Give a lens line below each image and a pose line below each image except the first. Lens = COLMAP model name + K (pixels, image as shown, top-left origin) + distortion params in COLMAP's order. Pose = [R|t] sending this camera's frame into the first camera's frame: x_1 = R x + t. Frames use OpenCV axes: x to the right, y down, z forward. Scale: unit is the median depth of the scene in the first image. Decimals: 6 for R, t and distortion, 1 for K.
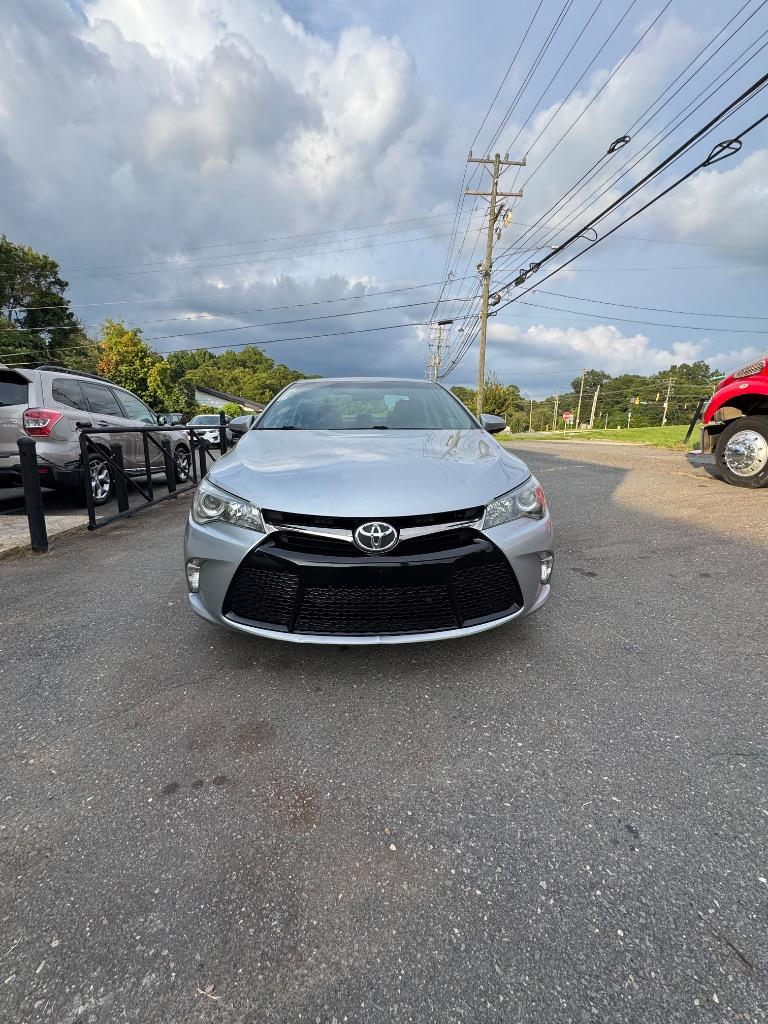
lens RADIAL K [[420.2, 0, 384.0], [0, 420.2, 512.0], [0, 0, 1]] dist [0.000357, -0.000181]
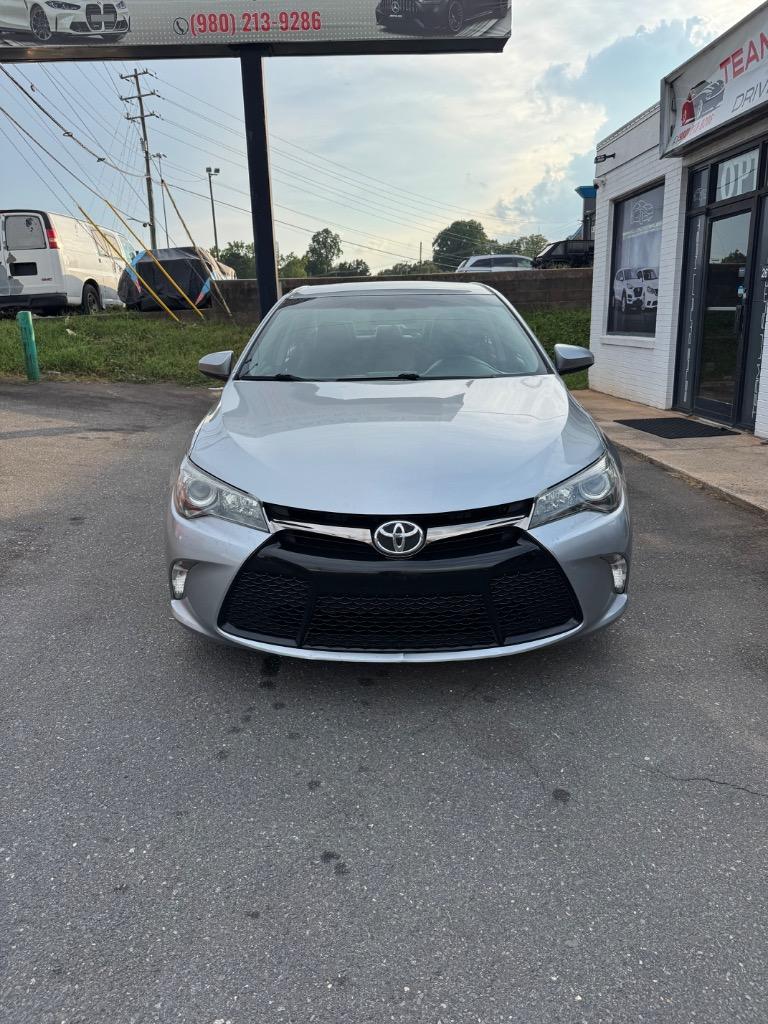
lens RADIAL K [[728.3, 0, 378.4], [0, 728.3, 510.9], [0, 0, 1]] dist [0.014120, -0.017017]
pose [[0.997673, 0.003615, -0.068083, 0.012946], [0.001399, 0.997298, 0.073454, -0.033514], [0.068164, -0.073378, 0.994972, -0.149778]]
